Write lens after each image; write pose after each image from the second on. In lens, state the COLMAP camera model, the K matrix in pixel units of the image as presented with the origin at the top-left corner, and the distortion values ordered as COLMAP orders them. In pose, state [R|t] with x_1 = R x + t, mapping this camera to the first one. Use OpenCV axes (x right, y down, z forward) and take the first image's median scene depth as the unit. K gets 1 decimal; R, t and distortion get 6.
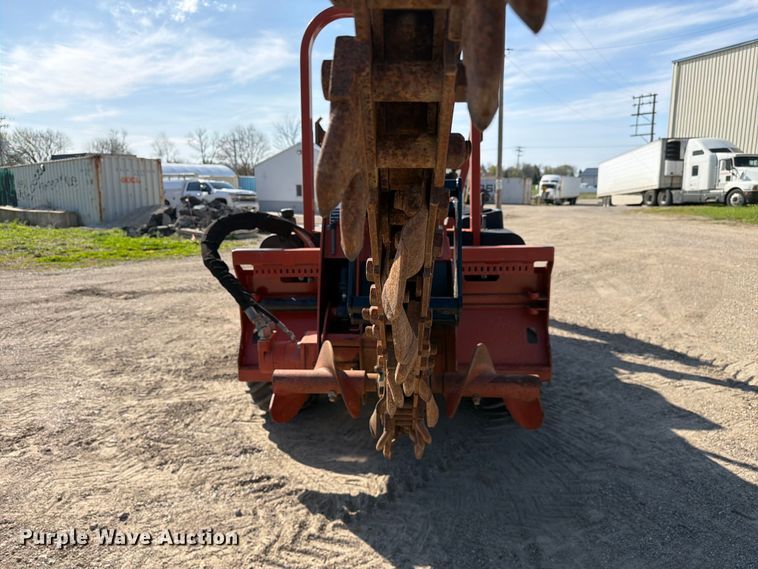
lens RADIAL K [[535.0, 0, 386.4], [0, 535.0, 289.3], [0, 0, 1]] dist [0.036775, -0.059384]
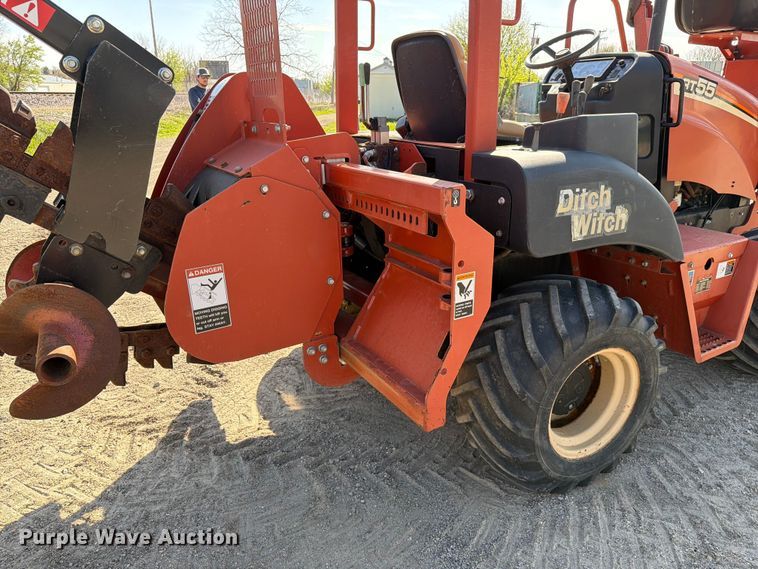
lens RADIAL K [[531.0, 0, 380.2], [0, 531.0, 286.7], [0, 0, 1]] dist [0.045865, -0.064643]
pose [[0.543318, 0.285666, -0.789431, 0.363219], [-0.165938, 0.958318, 0.232575, -0.049434], [0.822964, 0.004635, 0.568074, 0.353180]]
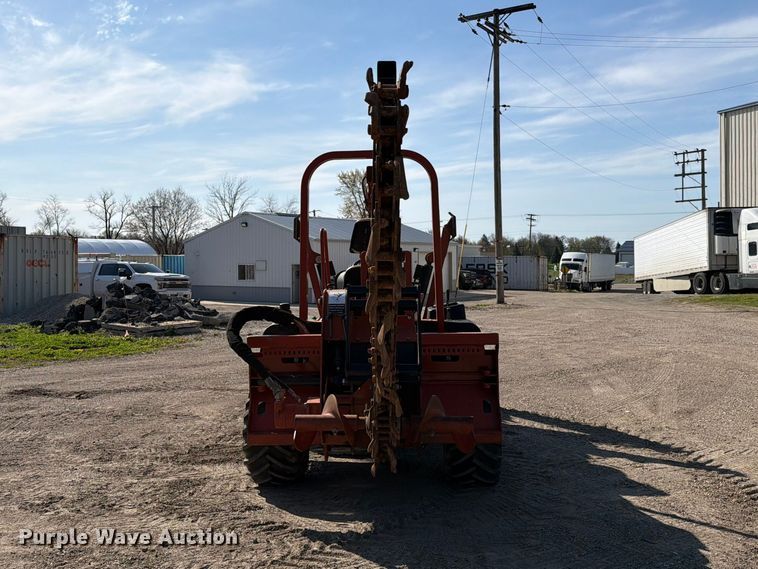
lens RADIAL K [[738.4, 0, 362.9], [0, 738.4, 260.9], [0, 0, 1]] dist [0.198616, -0.398259]
pose [[0.999934, -0.000770, 0.011428, -0.018126], [0.002976, 0.980942, -0.194278, 0.051805], [-0.011060, 0.194300, 0.980880, -0.418385]]
